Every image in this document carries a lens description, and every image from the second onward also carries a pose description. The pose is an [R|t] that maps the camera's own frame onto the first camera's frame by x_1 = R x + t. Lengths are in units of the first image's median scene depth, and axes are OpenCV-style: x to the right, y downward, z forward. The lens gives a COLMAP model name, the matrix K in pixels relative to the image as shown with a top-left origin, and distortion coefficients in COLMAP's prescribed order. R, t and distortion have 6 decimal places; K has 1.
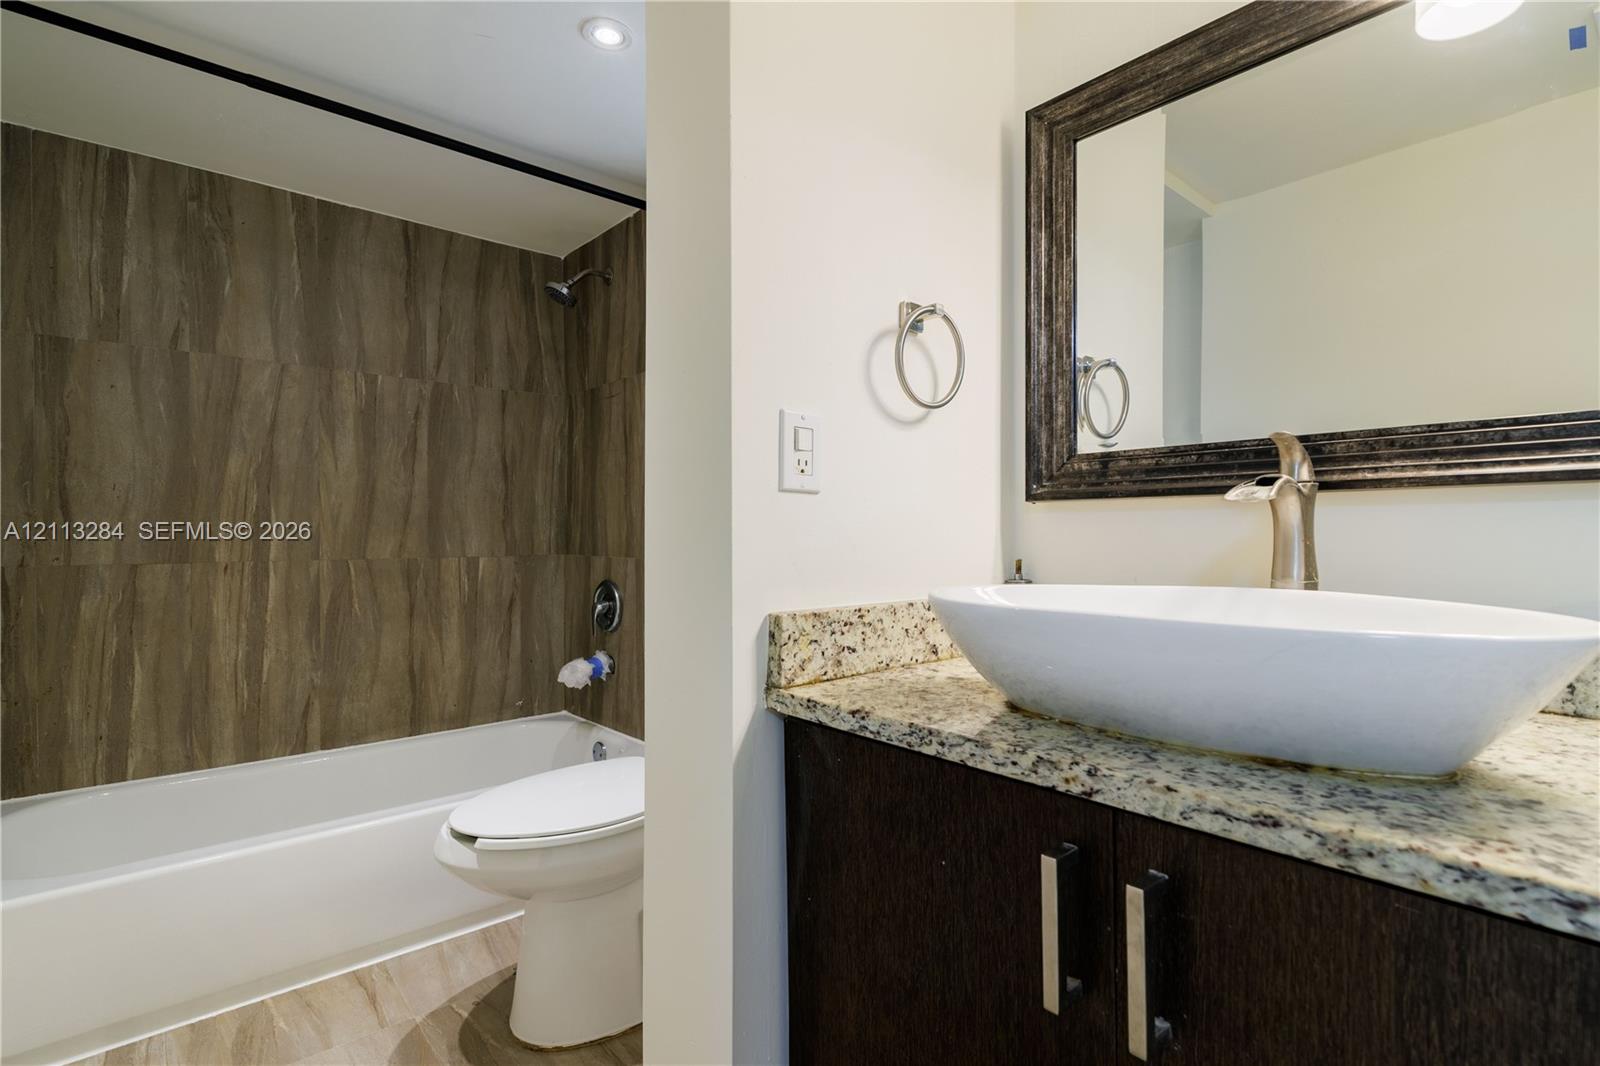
lens RADIAL K [[767.4, 0, 834.0], [0, 767.4, 563.9], [0, 0, 1]] dist [-0.000404, -0.000161]
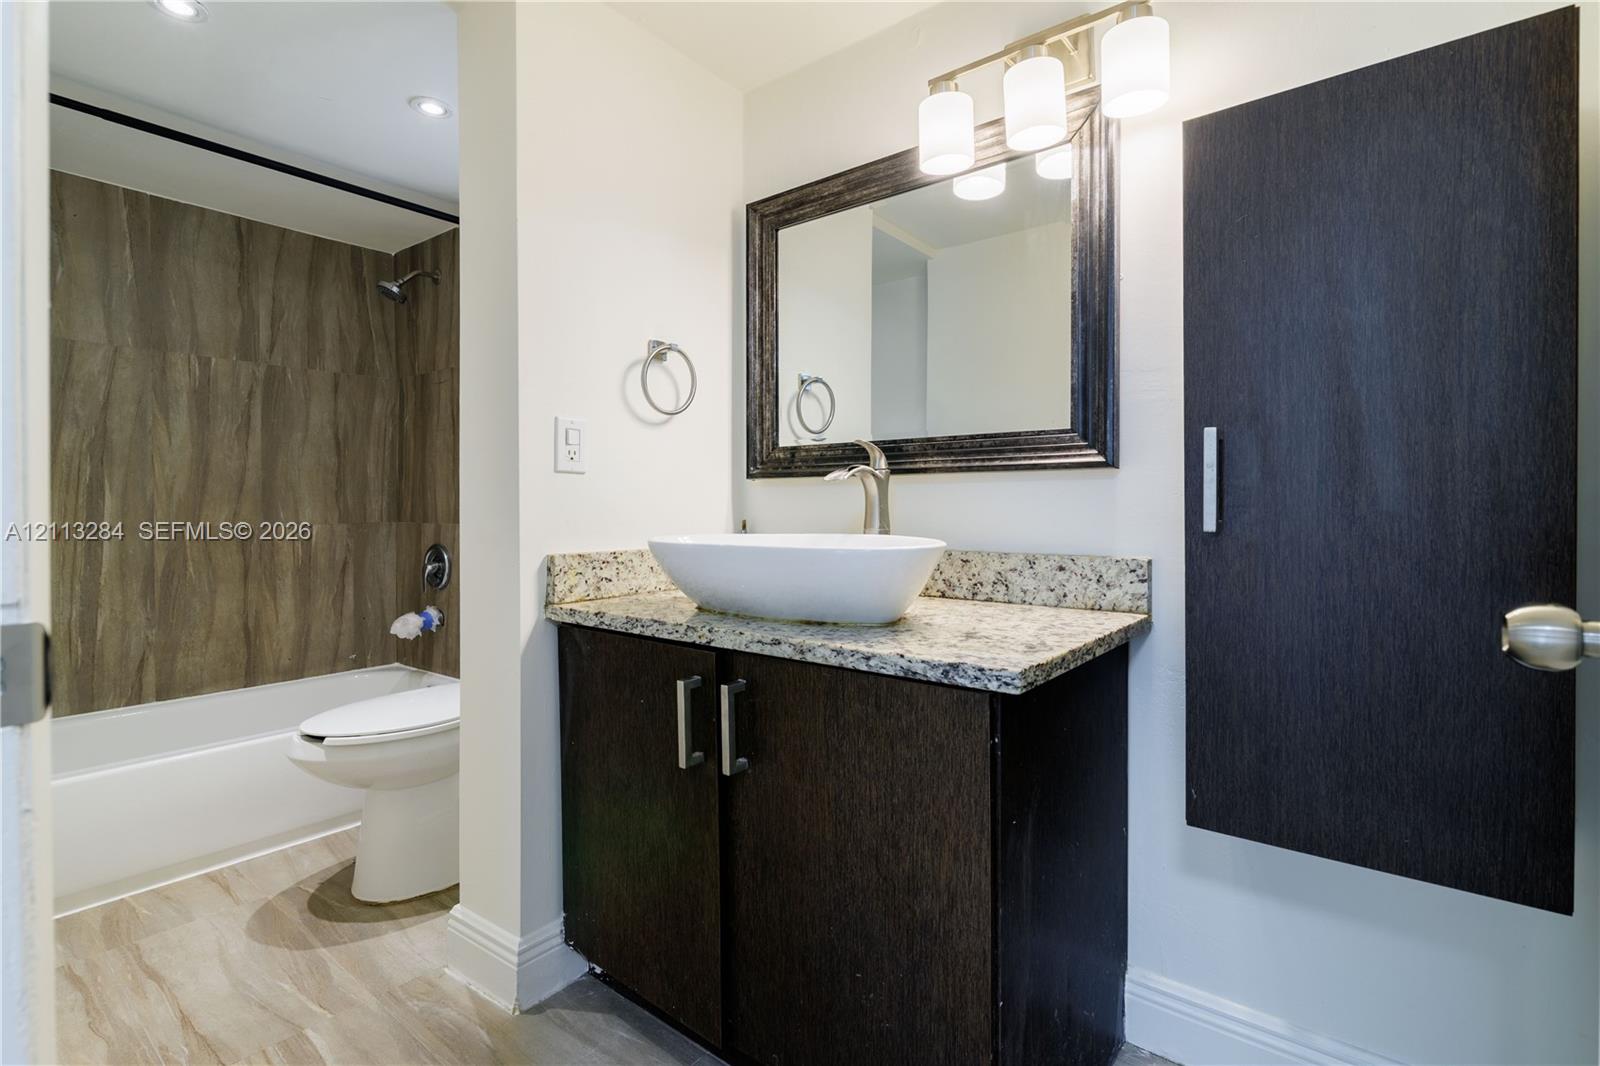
lens RADIAL K [[764.6, 0, 817.2], [0, 764.6, 530.8], [0, 0, 1]] dist [0.000491, -0.000175]
pose [[0.986016, -0.005953, 0.166546, 0.142874], [0.006892, 0.999963, -0.005061, 0.022687], [-0.166510, 0.006138, 0.986021, -0.420640]]
